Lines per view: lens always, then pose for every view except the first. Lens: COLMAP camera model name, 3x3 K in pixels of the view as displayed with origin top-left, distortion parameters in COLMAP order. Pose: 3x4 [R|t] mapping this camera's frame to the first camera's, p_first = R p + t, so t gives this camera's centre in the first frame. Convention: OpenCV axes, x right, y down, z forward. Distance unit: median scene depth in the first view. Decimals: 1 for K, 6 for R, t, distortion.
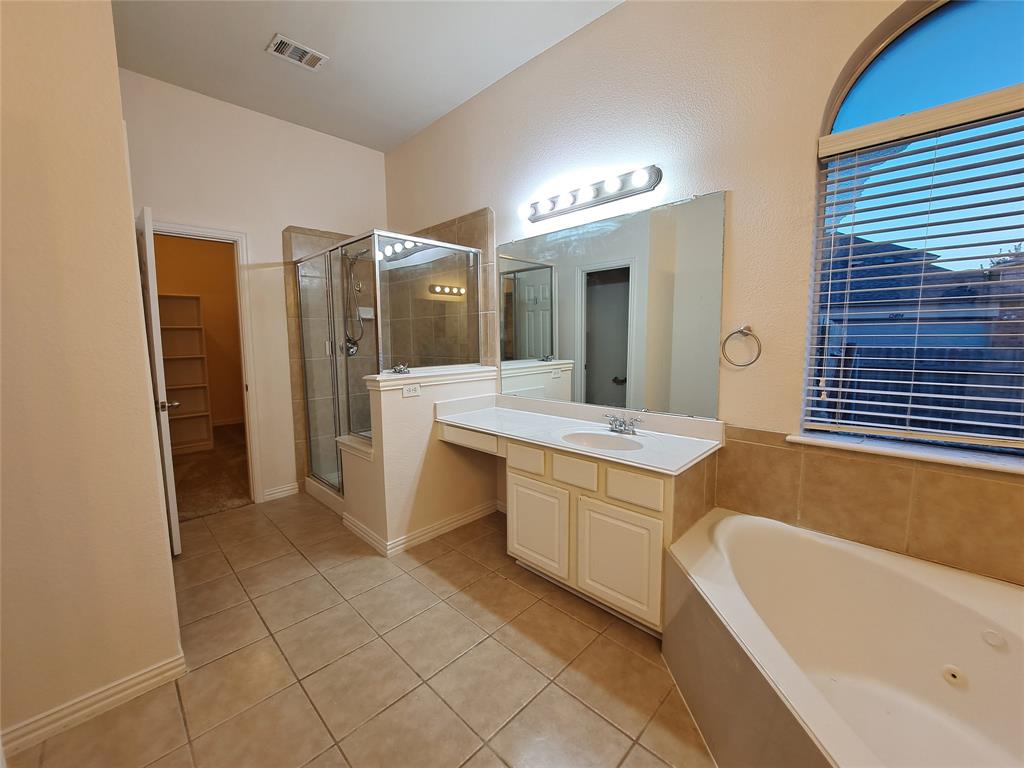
lens RADIAL K [[408.1, 0, 510.8], [0, 408.1, 383.9], [0, 0, 1]] dist [-0.009286, -0.000738]
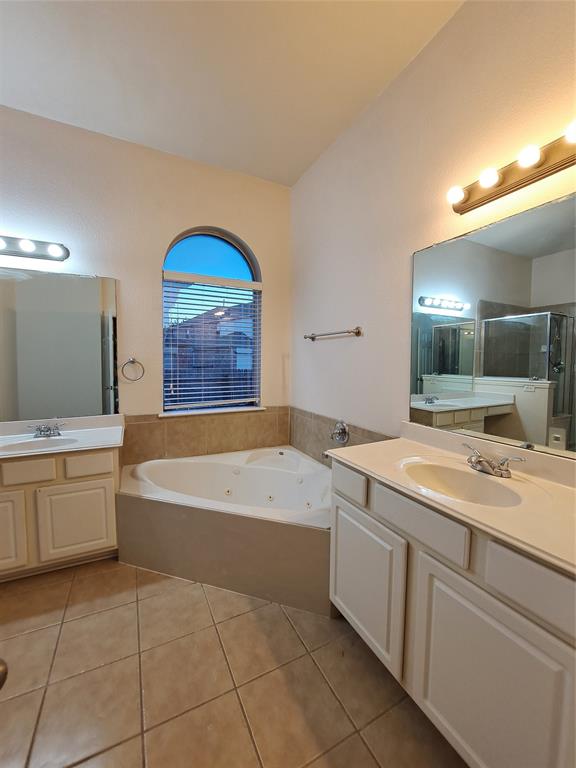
lens RADIAL K [[306.0, 0, 288.0], [0, 306.0, 381.7], [0, 0, 1]] dist [-0.009286, -0.000738]
pose [[0.314513, -0.050068, 0.947932, -0.520841], [0.094604, 0.995290, 0.021181, -0.002248], [-0.944527, 0.083017, 0.317768, -0.067064]]
